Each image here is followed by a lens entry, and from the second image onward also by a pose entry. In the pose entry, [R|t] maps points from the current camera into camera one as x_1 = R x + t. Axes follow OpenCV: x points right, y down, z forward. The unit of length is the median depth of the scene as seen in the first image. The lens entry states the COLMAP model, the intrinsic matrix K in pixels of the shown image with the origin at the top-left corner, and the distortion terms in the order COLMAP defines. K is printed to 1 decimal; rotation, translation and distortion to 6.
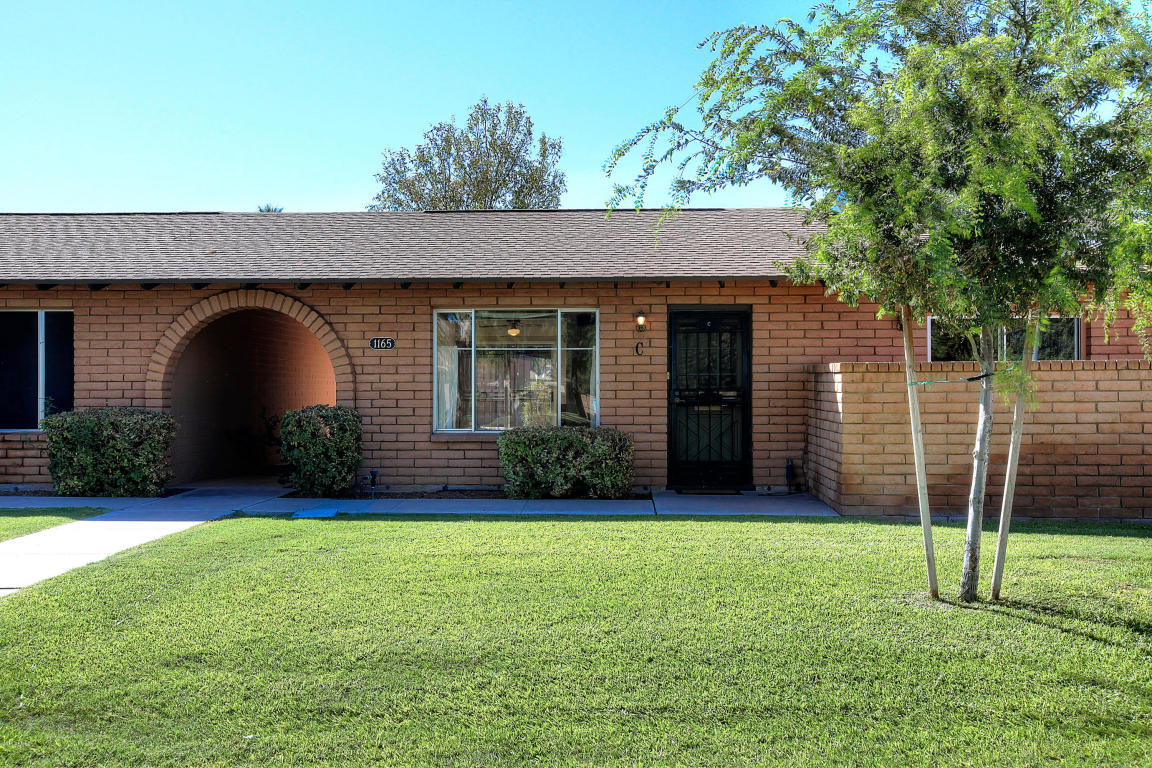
lens RADIAL K [[1100.9, 0, 579.6], [0, 1100.9, 382.0], [0, 0, 1]] dist [0.036741, 0.000000]
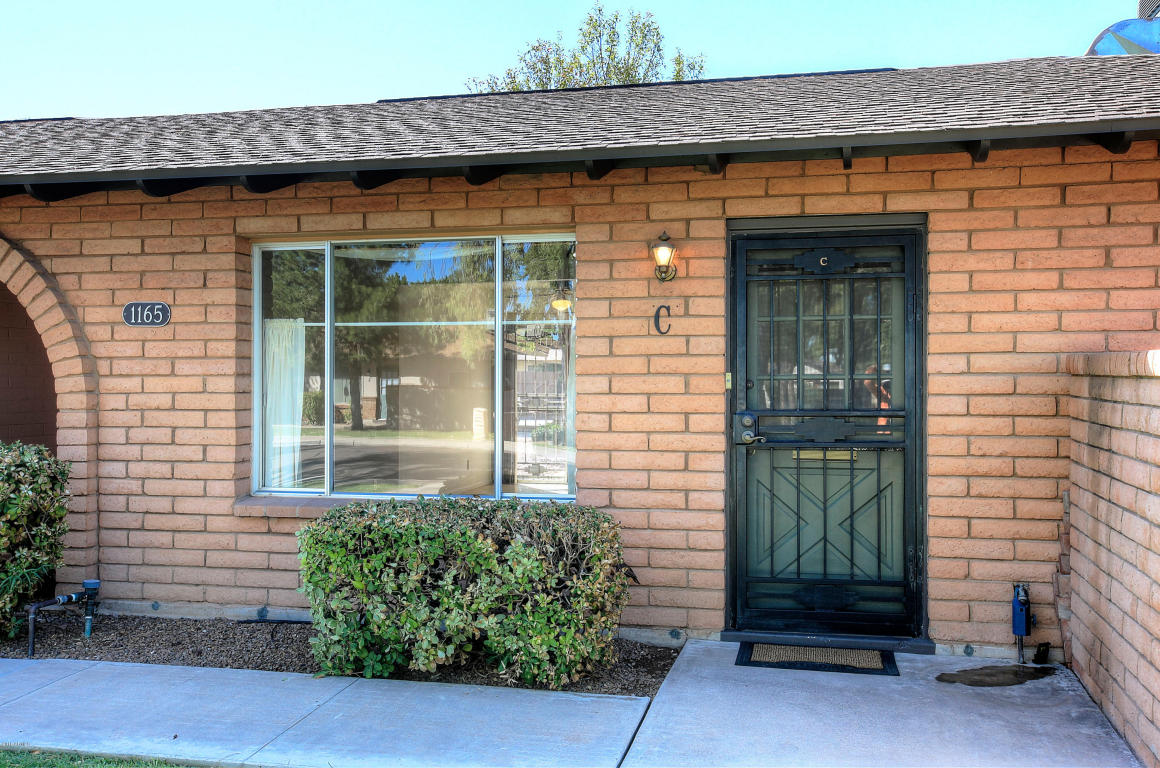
lens RADIAL K [[1108.5, 0, 571.8], [0, 1108.5, 385.6], [0, 0, 1]] dist [0.036741, 0.000000]
pose [[0.980993, 0.002265, -0.194030, 0.105778], [0.000059, 0.999928, 0.011968, -0.009006], [0.194044, -0.011752, 0.980923, 0.554100]]
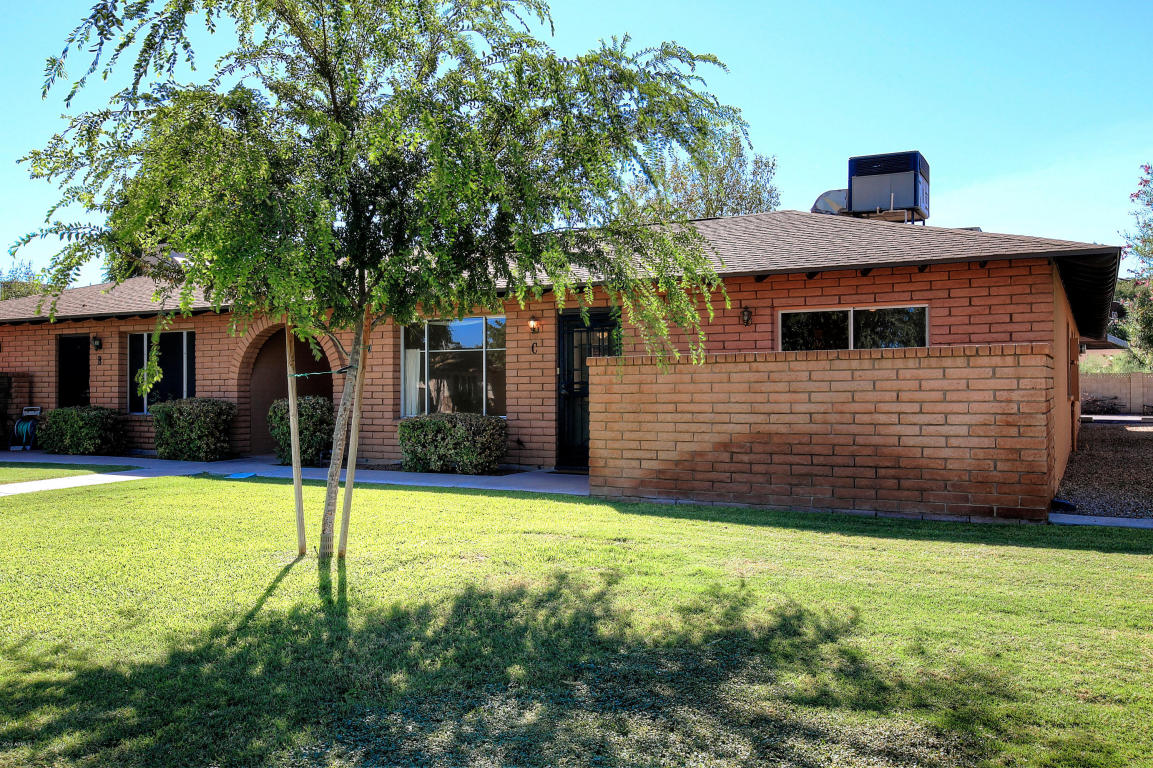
lens RADIAL K [[963.0, 0, 576.9], [0, 963.0, 383.8], [0, 0, 1]] dist [-0.010357, -0.000314]
pose [[0.899061, -0.005912, -0.437784, 0.543185], [0.008138, 0.999962, 0.003209, 0.004770], [0.437748, -0.006448, 0.899074, 0.100517]]
